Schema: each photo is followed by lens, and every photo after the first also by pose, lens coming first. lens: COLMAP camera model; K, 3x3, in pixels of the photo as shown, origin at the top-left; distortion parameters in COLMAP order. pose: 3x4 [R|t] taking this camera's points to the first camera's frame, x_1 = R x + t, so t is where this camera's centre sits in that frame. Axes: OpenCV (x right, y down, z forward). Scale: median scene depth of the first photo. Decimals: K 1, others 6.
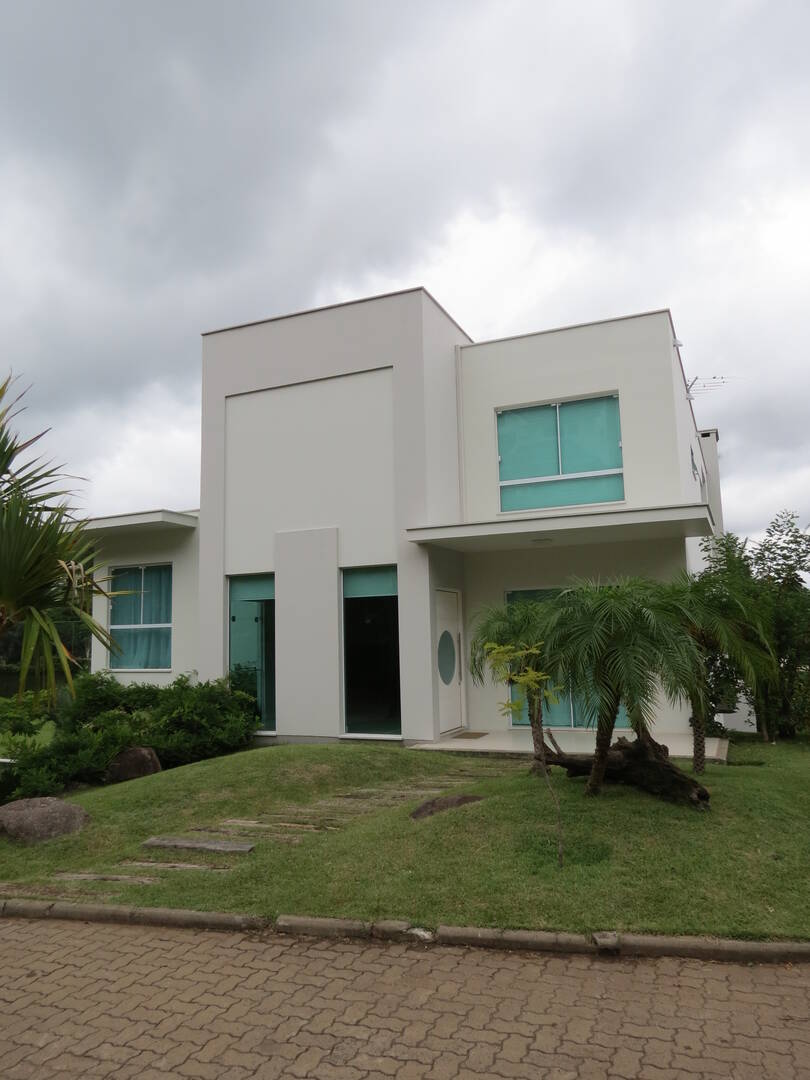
lens RADIAL K [[760.9, 0, 405.0], [0, 760.9, 540.0], [0, 0, 1]] dist [-0.035850, 0.038242]
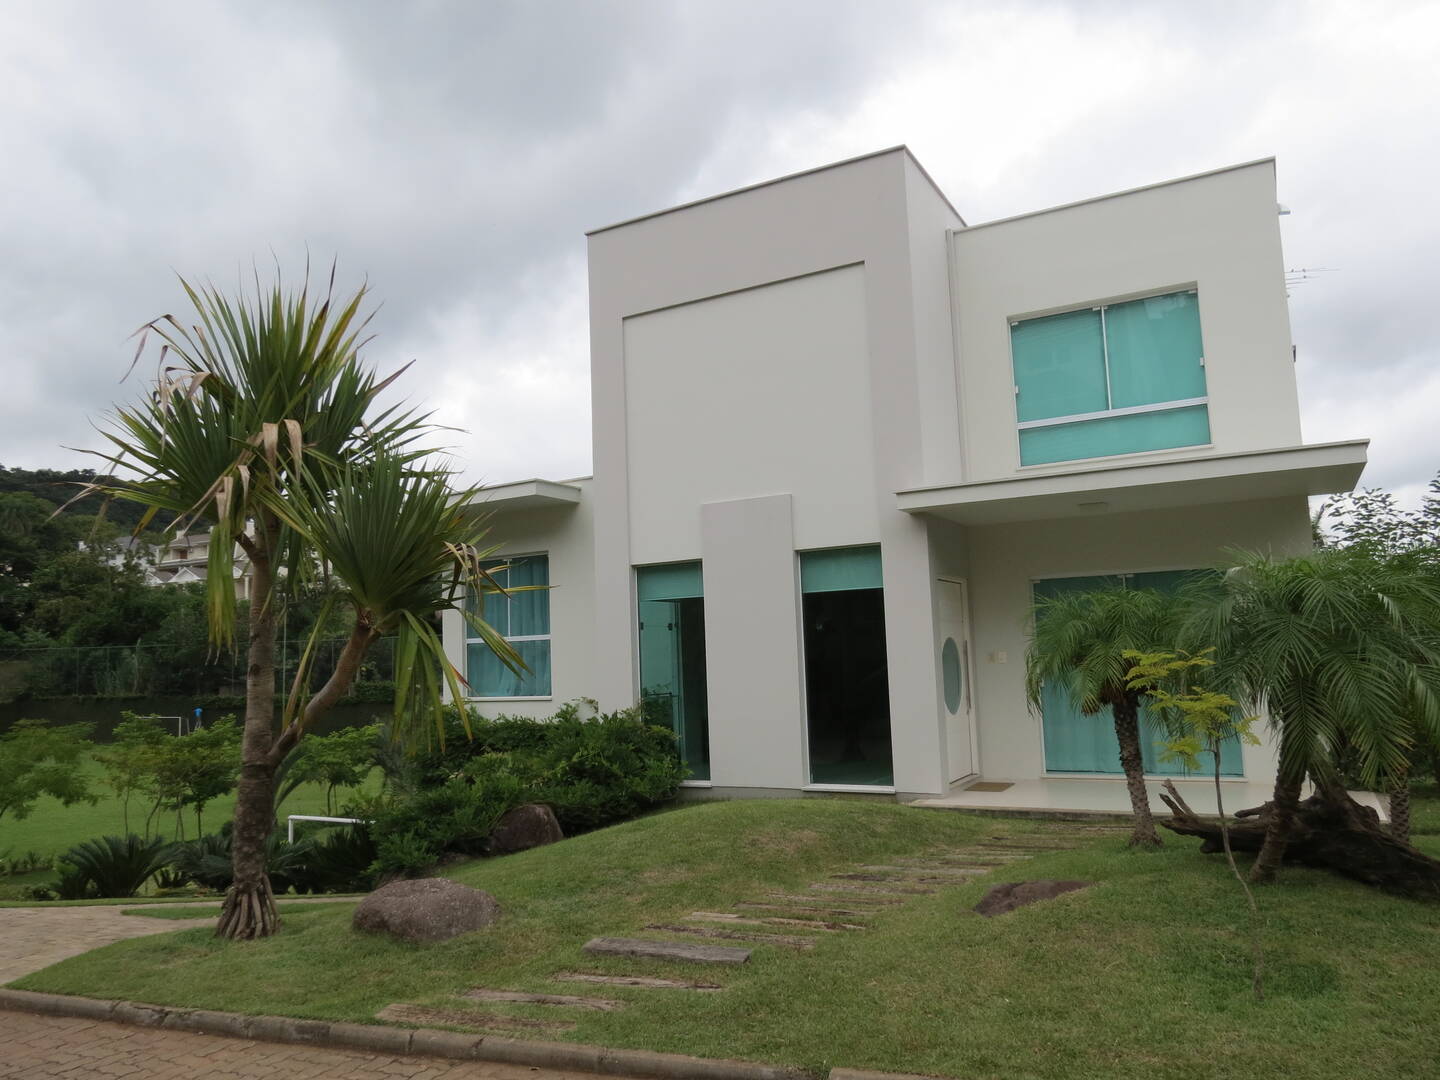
lens RADIAL K [[1017.4, 0, 720.0], [0, 1017.4, 540.0], [0, 0, 1]] dist [-0.005387, 0.005738]
pose [[0.995346, -0.022996, -0.093583, -0.083490], [0.024678, 0.999553, 0.016854, 0.010509], [0.093153, -0.019085, 0.995469, 0.060022]]
